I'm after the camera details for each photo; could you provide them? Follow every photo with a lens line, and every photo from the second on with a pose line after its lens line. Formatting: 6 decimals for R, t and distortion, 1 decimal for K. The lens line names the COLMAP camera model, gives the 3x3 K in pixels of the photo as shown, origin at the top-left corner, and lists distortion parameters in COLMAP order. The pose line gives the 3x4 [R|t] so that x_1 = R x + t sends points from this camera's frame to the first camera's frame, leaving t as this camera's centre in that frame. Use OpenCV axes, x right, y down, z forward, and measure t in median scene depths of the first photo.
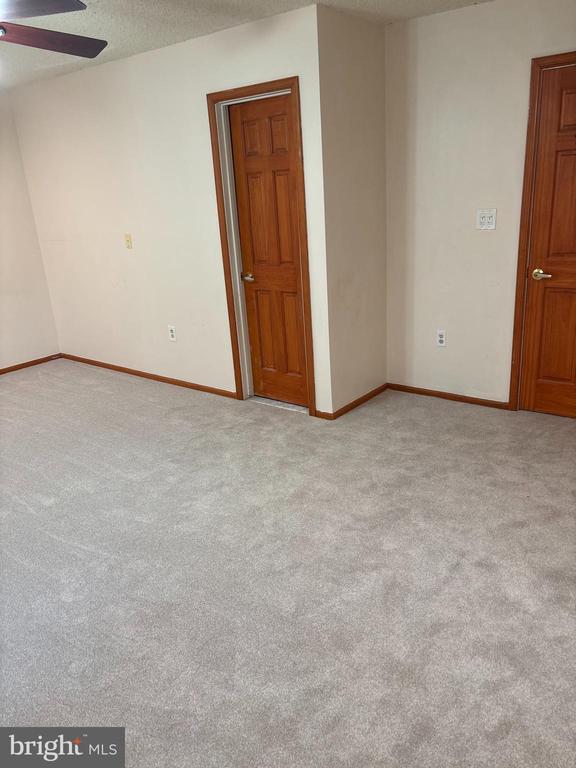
lens RADIAL K [[579.8, 0, 289.7], [0, 579.8, 388.7], [0, 0, 1]] dist [0.031989, -0.035402]
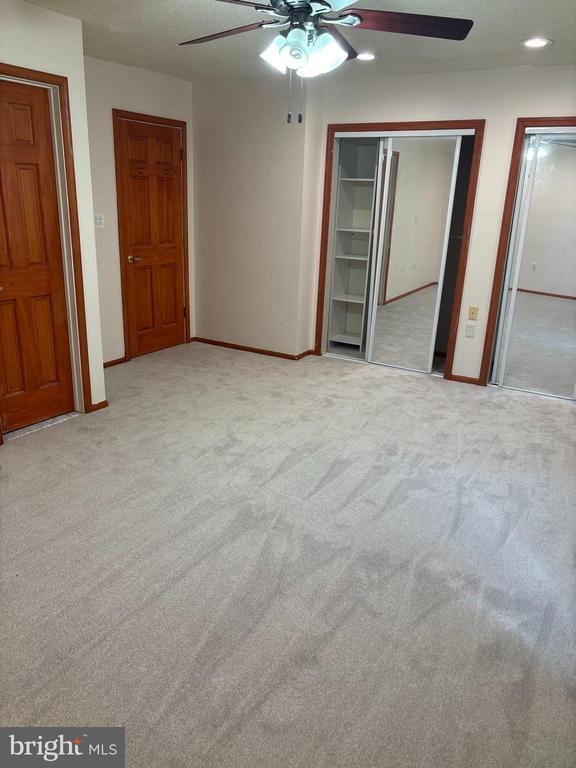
lens RADIAL K [[579.8, 0, 289.4], [0, 579.8, 381.4], [0, 0, 1]] dist [0.031989, -0.035402]
pose [[-0.115068, -0.252444, 0.960745, -0.976272], [0.296826, 0.914244, 0.275776, -0.181396], [-0.947974, 0.316907, -0.030268, 0.701825]]
